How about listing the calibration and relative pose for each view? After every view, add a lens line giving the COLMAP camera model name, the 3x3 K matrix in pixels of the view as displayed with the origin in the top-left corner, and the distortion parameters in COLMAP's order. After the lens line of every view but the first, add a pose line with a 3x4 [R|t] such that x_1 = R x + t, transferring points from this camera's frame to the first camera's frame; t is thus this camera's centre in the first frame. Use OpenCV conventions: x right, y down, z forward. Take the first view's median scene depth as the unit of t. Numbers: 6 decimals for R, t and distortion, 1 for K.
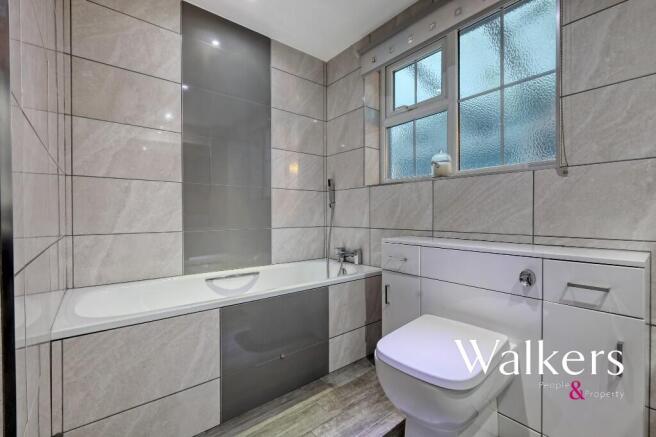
lens RADIAL K [[283.6, 0, 328.9], [0, 283.6, 215.7], [0, 0, 1]] dist [0.000065, 0.000020]
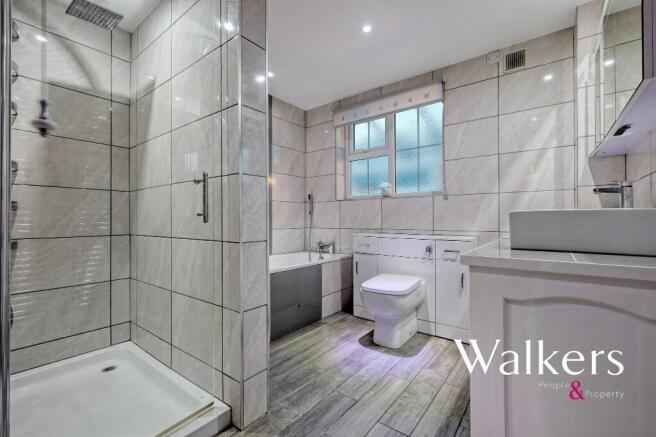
lens RADIAL K [[283.6, 0, 328.9], [0, 283.6, 215.7], [0, 0, 1]] dist [0.000065, 0.000020]
pose [[0.974012, 0.002428, 0.226481, -0.260038], [0.001707, 0.999836, -0.018057, 0.003194], [-0.226488, 0.017974, 0.973848, -0.461096]]
